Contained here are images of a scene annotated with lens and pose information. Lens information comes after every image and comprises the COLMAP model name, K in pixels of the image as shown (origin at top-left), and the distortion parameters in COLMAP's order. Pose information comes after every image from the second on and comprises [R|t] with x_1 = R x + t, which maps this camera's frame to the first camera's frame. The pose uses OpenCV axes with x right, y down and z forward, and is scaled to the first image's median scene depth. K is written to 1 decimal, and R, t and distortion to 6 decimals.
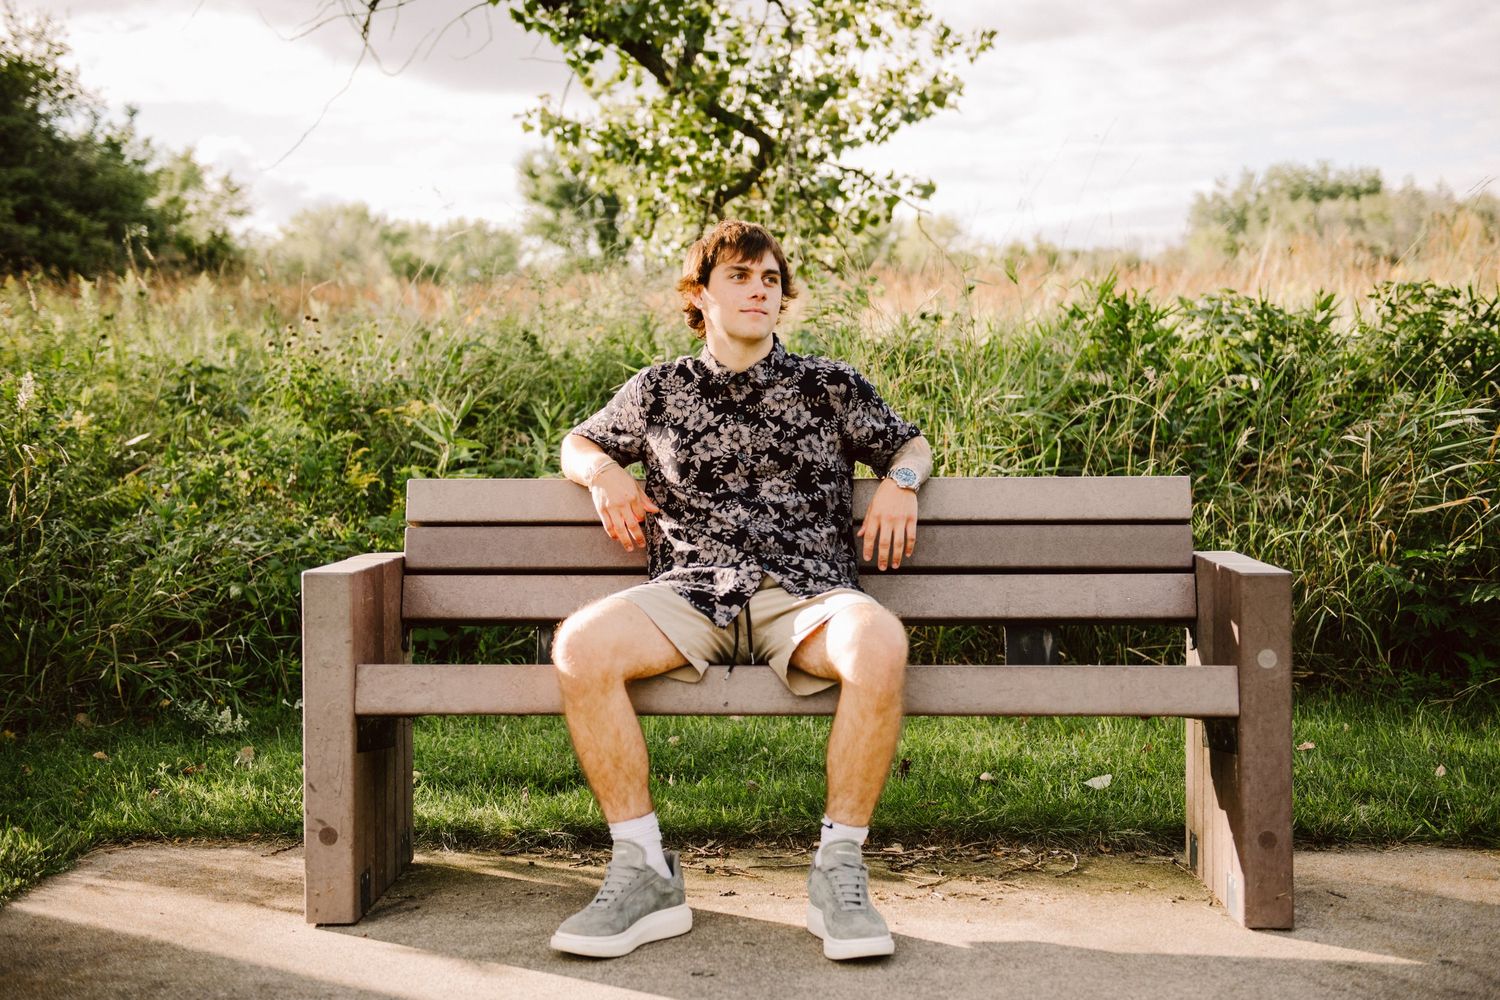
lens RADIAL K [[2186.8, 0, 750.0], [0, 2186.8, 500.0], [0, 0, 1]] dist [0.214312, -0.078734]
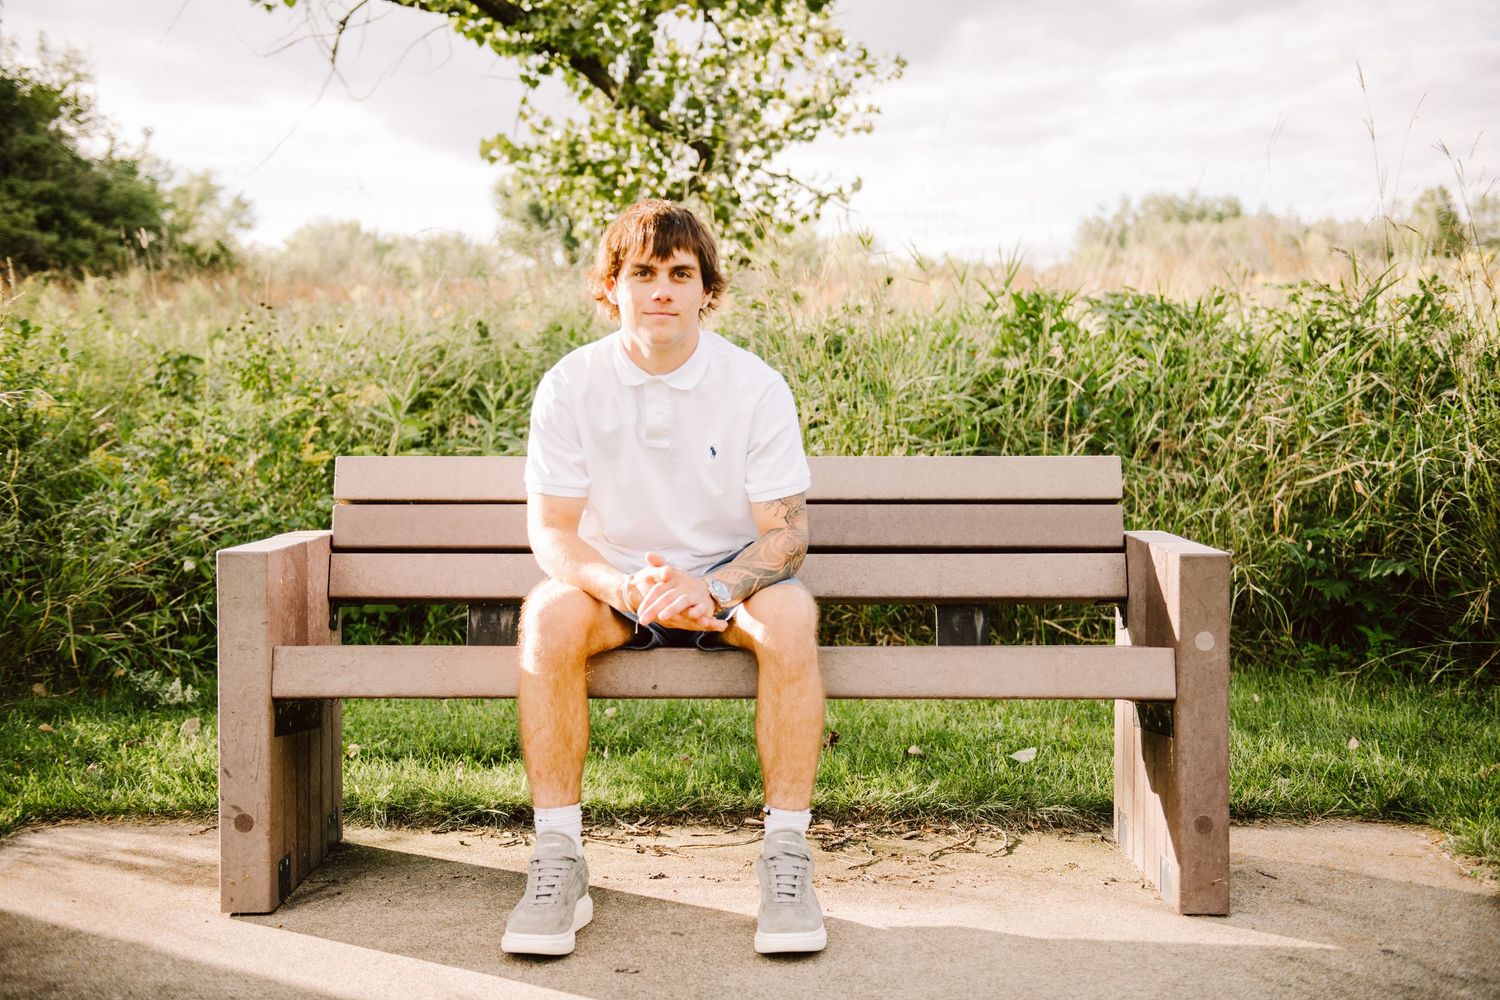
lens RADIAL K [[1840.2, 0, 724.9], [0, 1840.2, 495.6], [0, 0, 1]] dist [0.130285, -0.005129]
pose [[0.999893, 0.002760, 0.014353, 0.006870], [-0.002878, 0.999962, 0.008229, 0.000711], [-0.014330, -0.008269, 0.999863, 0.147621]]
